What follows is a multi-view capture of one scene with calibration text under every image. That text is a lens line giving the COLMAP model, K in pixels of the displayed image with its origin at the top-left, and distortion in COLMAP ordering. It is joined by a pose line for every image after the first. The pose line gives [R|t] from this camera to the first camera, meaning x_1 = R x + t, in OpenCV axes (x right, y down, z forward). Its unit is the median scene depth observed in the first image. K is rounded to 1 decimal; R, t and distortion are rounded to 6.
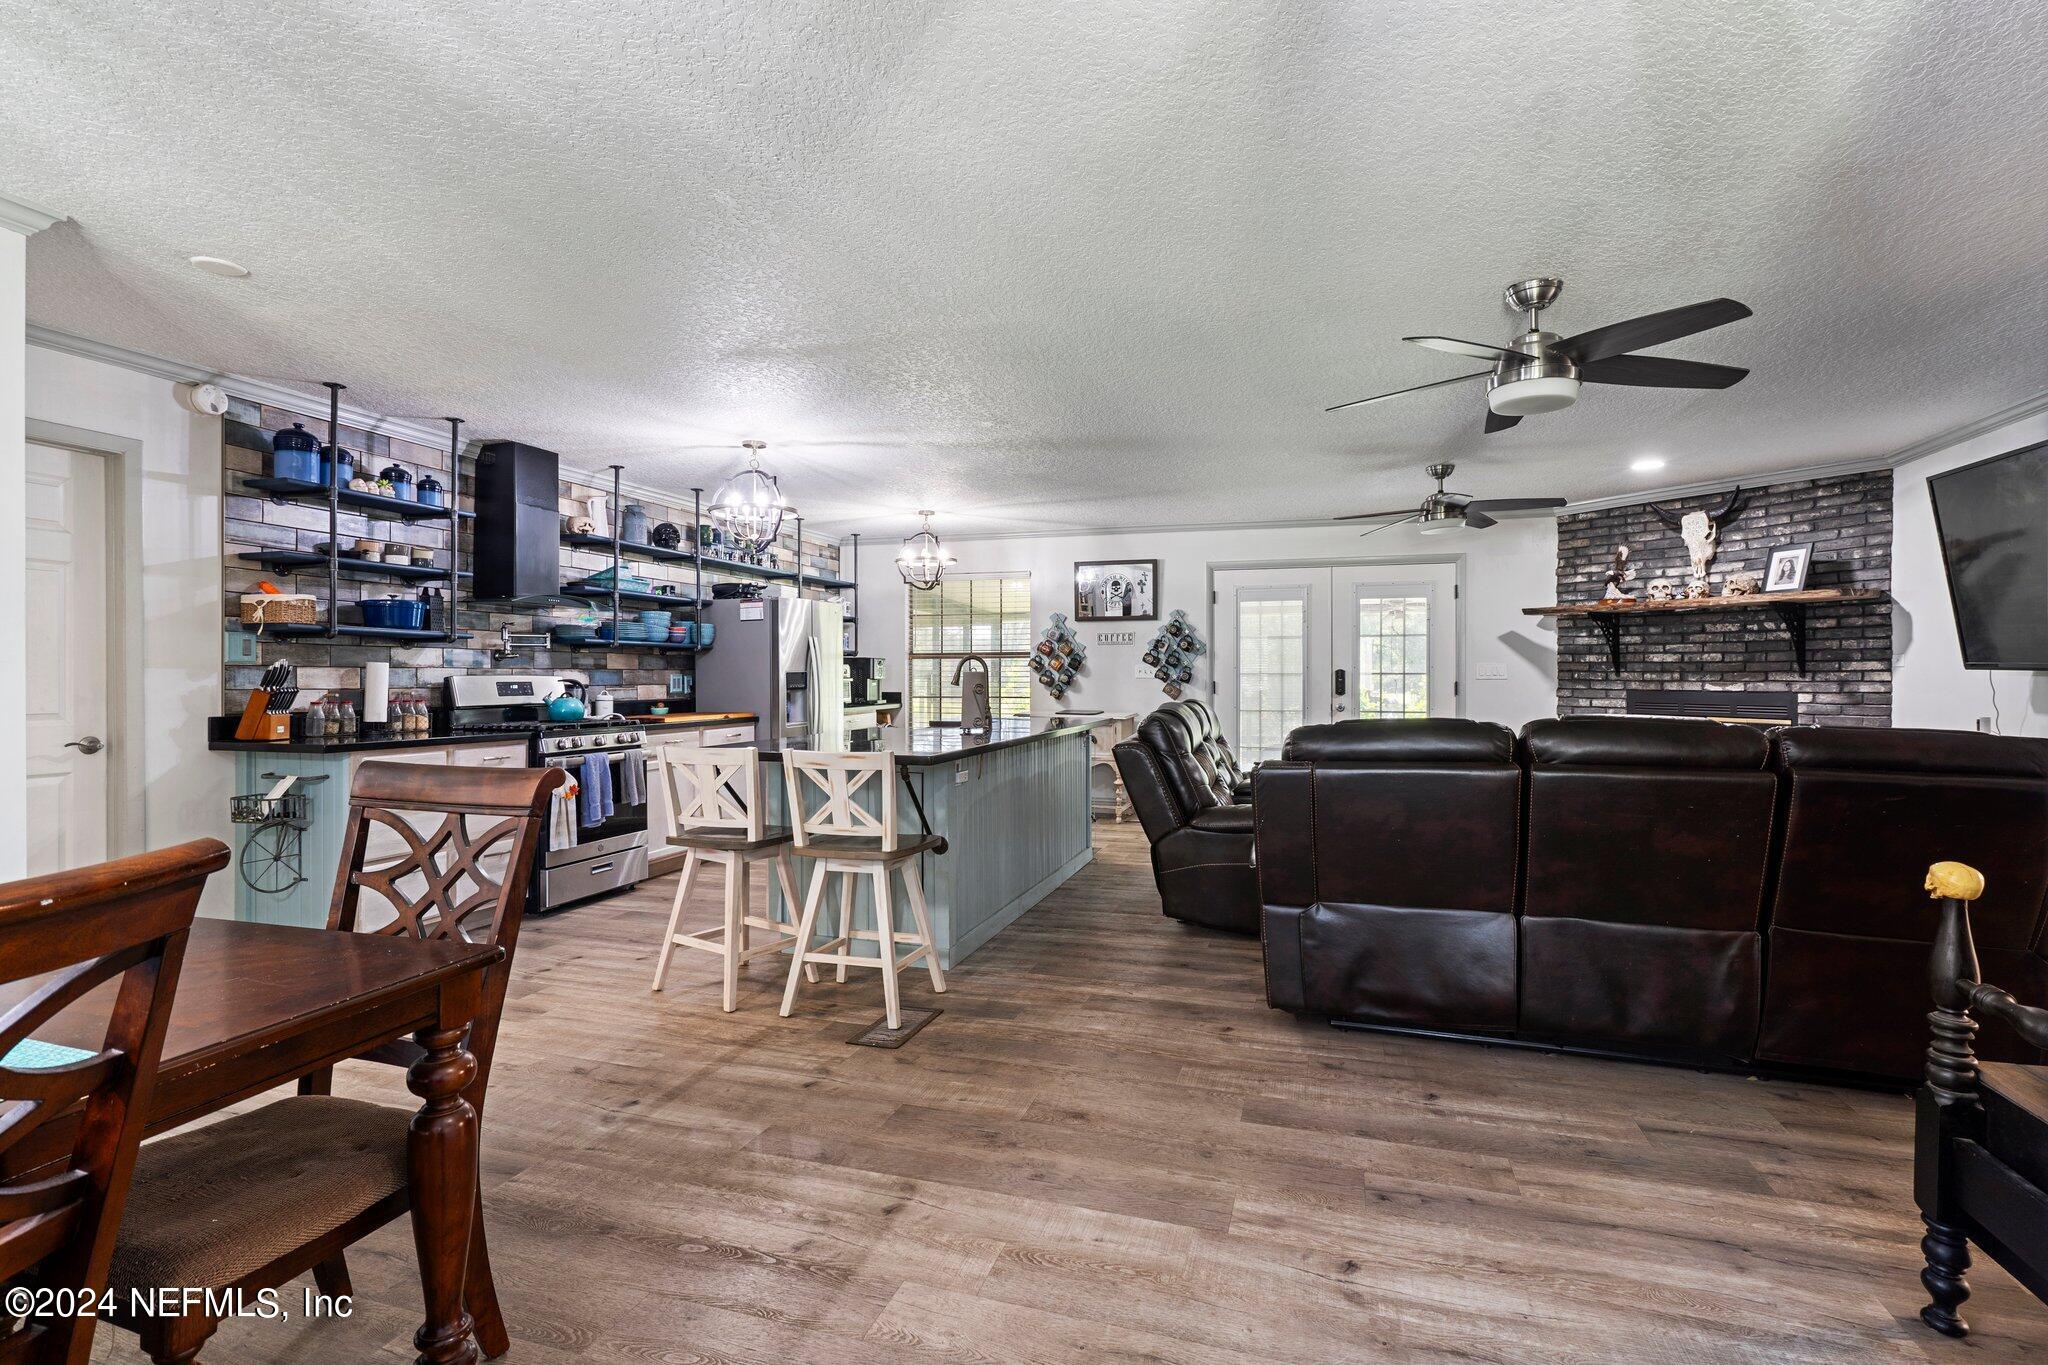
lens RADIAL K [[985.2, 0, 1023.4], [0, 985.2, 665.2], [0, 0, 1]] dist [0.000624, 0.000607]
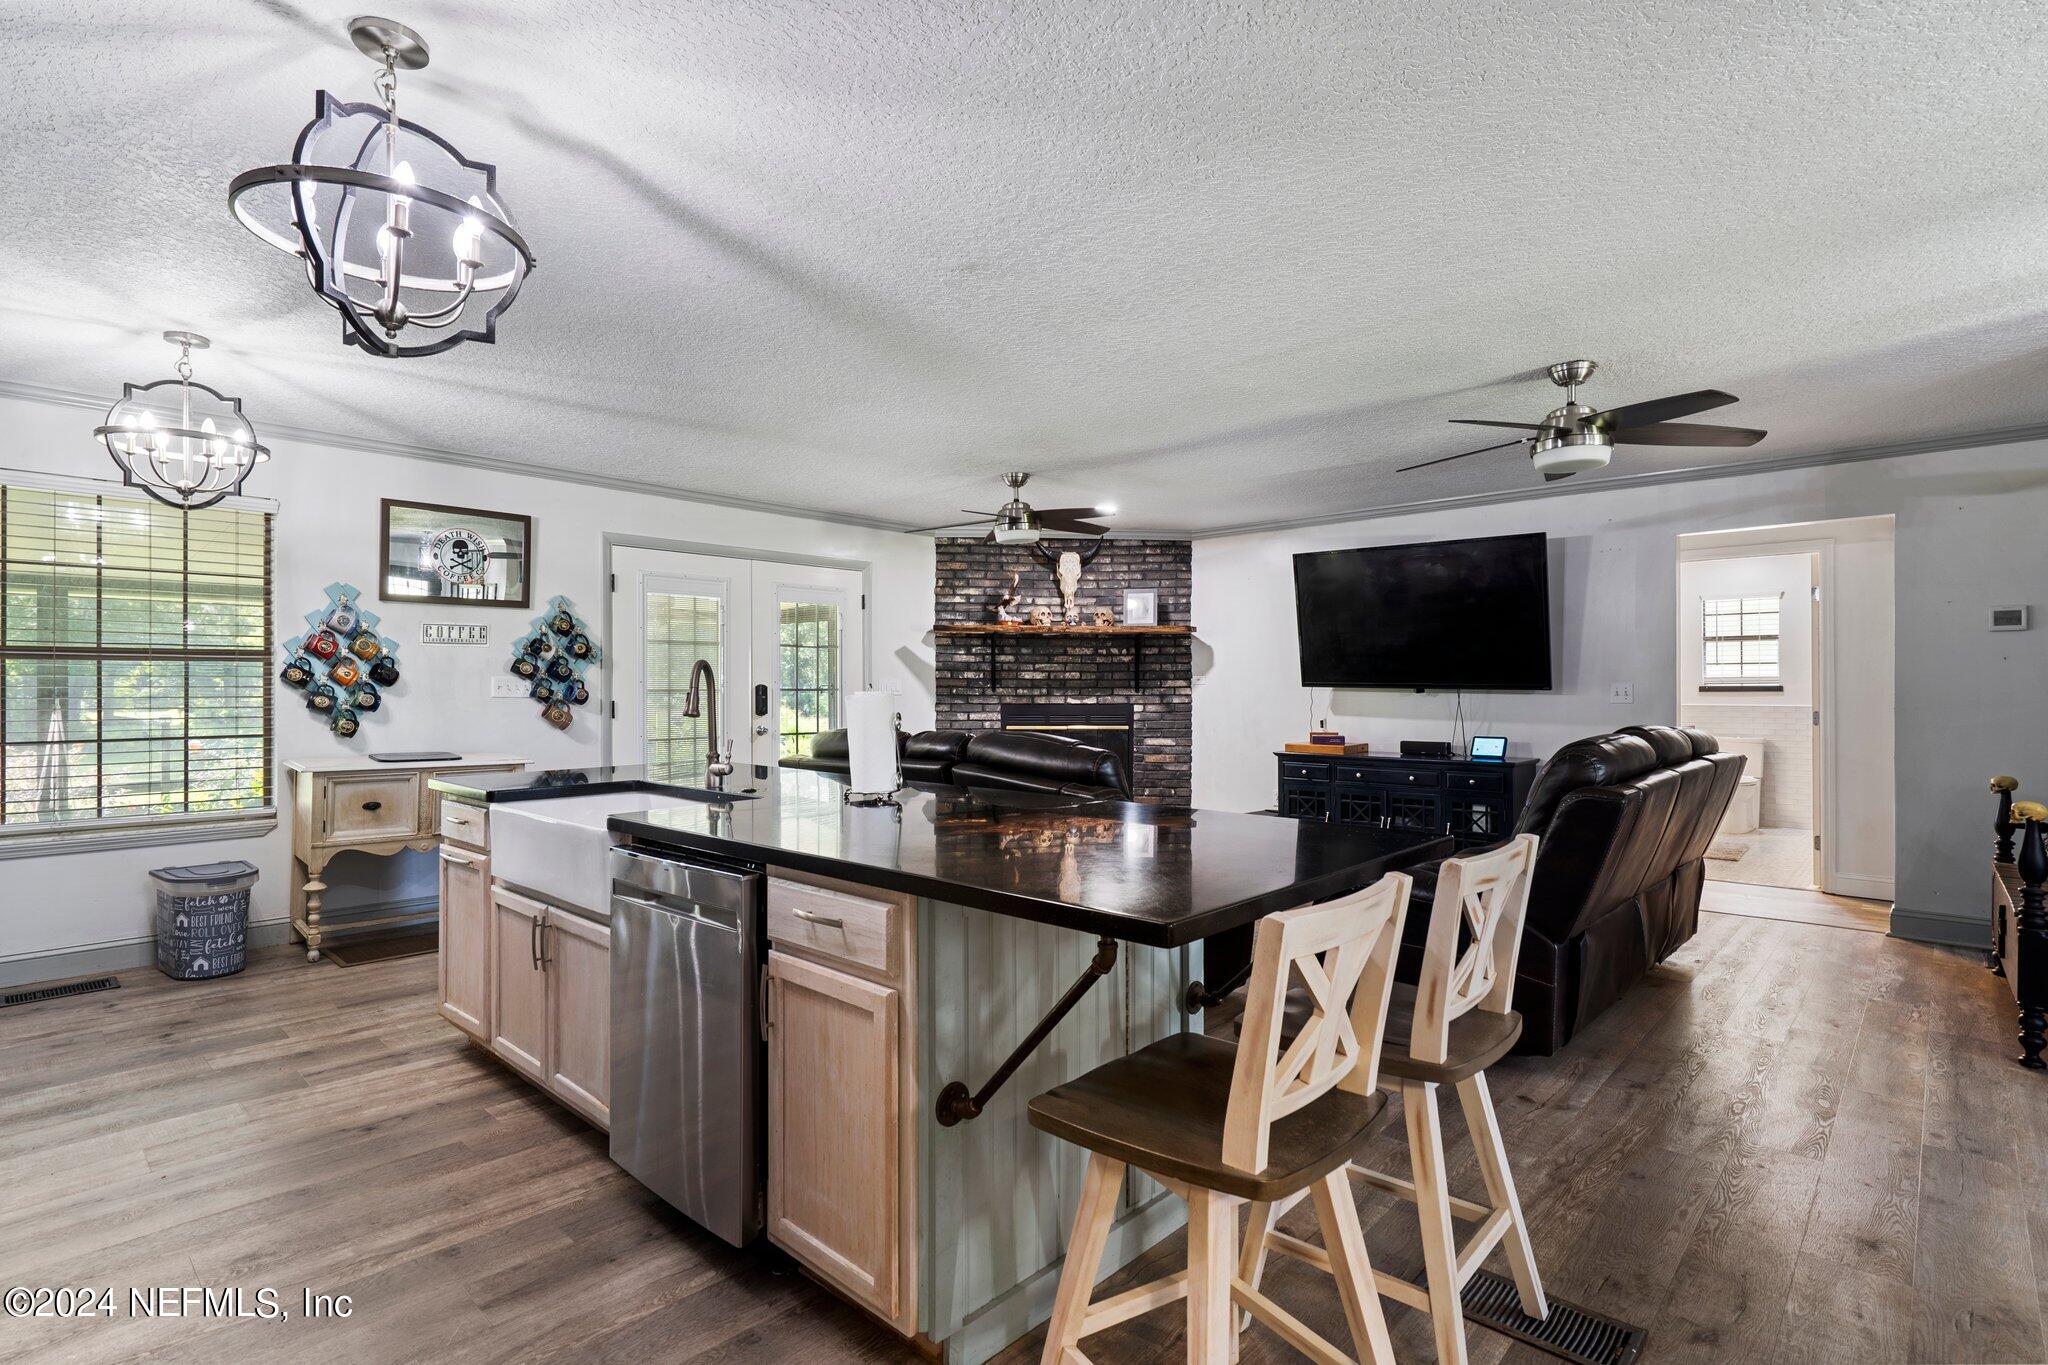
lens RADIAL K [[985.2, 0, 1032.6], [0, 985.2, 679.6], [0, 0, 1]] dist [0.000624, 0.000607]
pose [[0.423926, 0.005993, 0.905677, -0.397814], [-0.007330, 0.999968, -0.003185, 0.001104], [-0.905667, -0.005289, 0.423957, 0.525461]]
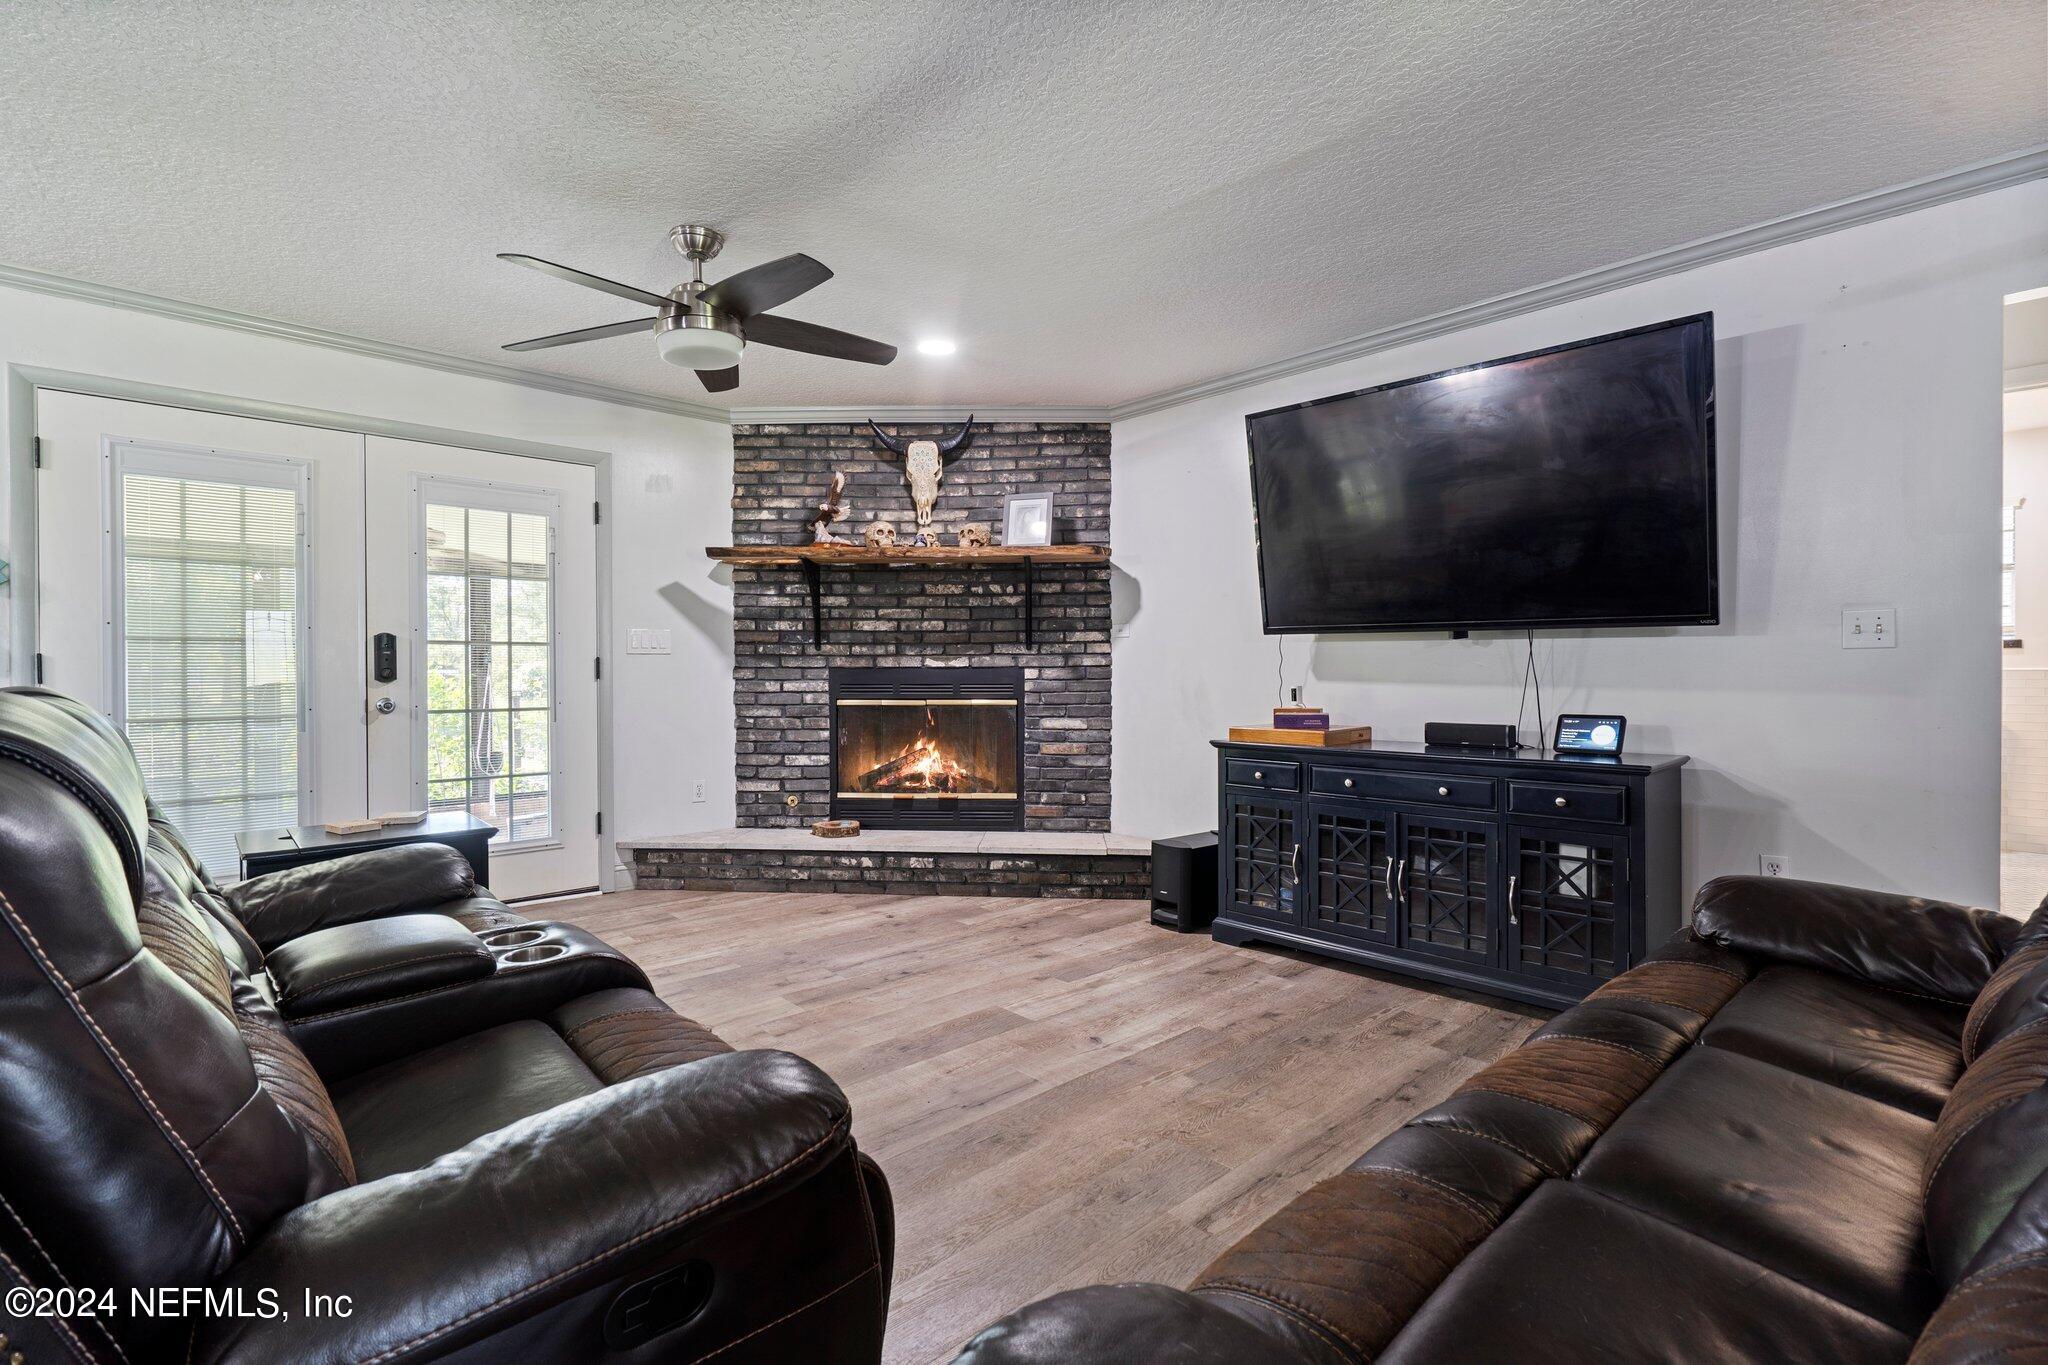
lens RADIAL K [[931.4, 0, 1023.2], [0, 931.4, 678.9], [0, 0, 1]] dist [-0.000603, 0.001238]
pose [[0.490917, -0.010133, 0.871148, 0.066257], [-0.003358, 0.999903, 0.013523, 0.024761], [-0.871200, -0.009564, 0.490835, 0.548075]]
